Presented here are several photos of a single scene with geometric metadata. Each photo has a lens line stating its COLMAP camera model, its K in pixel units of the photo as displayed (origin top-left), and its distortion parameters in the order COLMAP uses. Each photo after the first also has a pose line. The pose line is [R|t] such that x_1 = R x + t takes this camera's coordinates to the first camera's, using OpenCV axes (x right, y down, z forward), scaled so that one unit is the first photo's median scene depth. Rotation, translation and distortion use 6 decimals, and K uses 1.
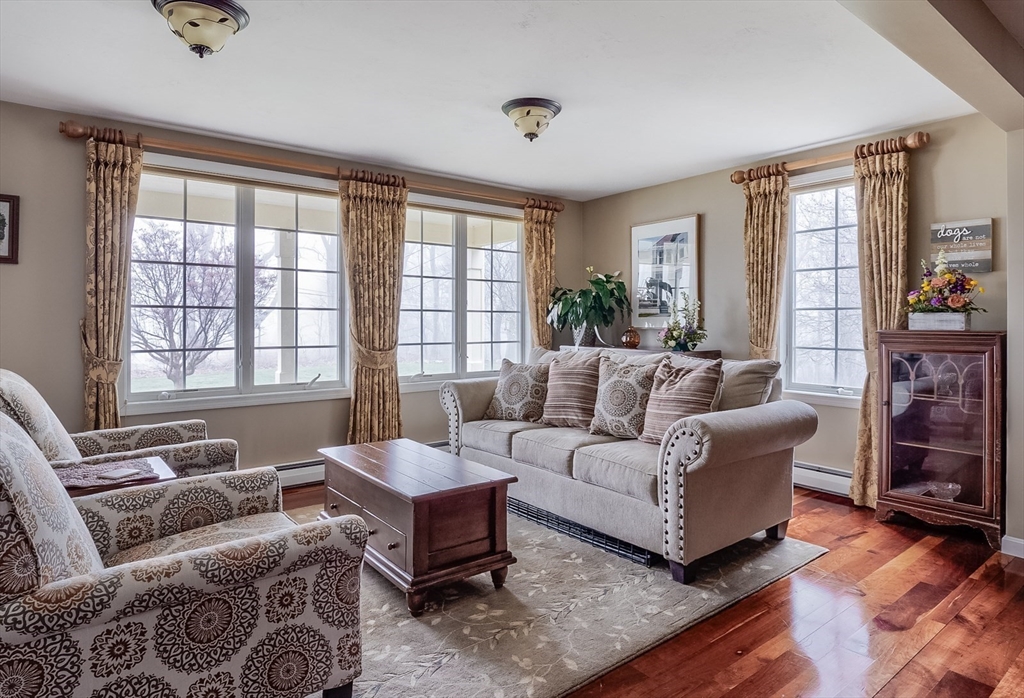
lens RADIAL K [[580.8, 0, 506.8], [0, 580.8, 318.5], [0, 0, 1]] dist [-0.004076, -0.000667]
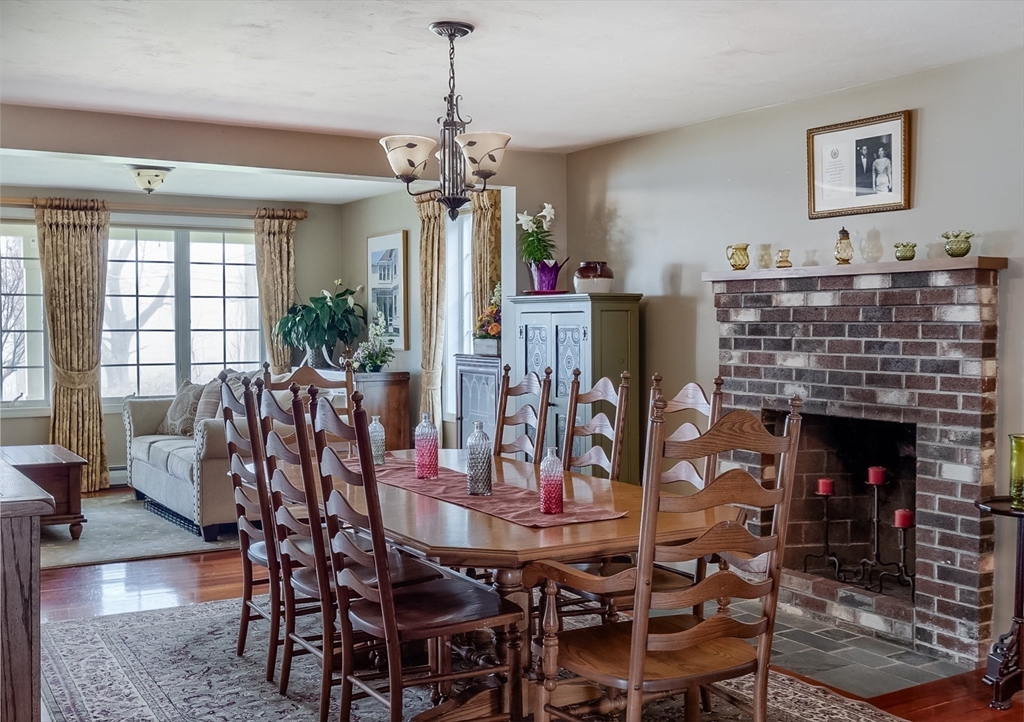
lens RADIAL K [[1134.7, 0, 511.7], [0, 1134.7, 355.3], [0, 0, 1]] dist [-0.016240, 0.000000]
pose [[0.992814, 0.000893, -0.119667, 0.814643], [0.003387, 0.999362, 0.035558, -0.043612], [0.119623, -0.035708, 0.992177, -0.940053]]
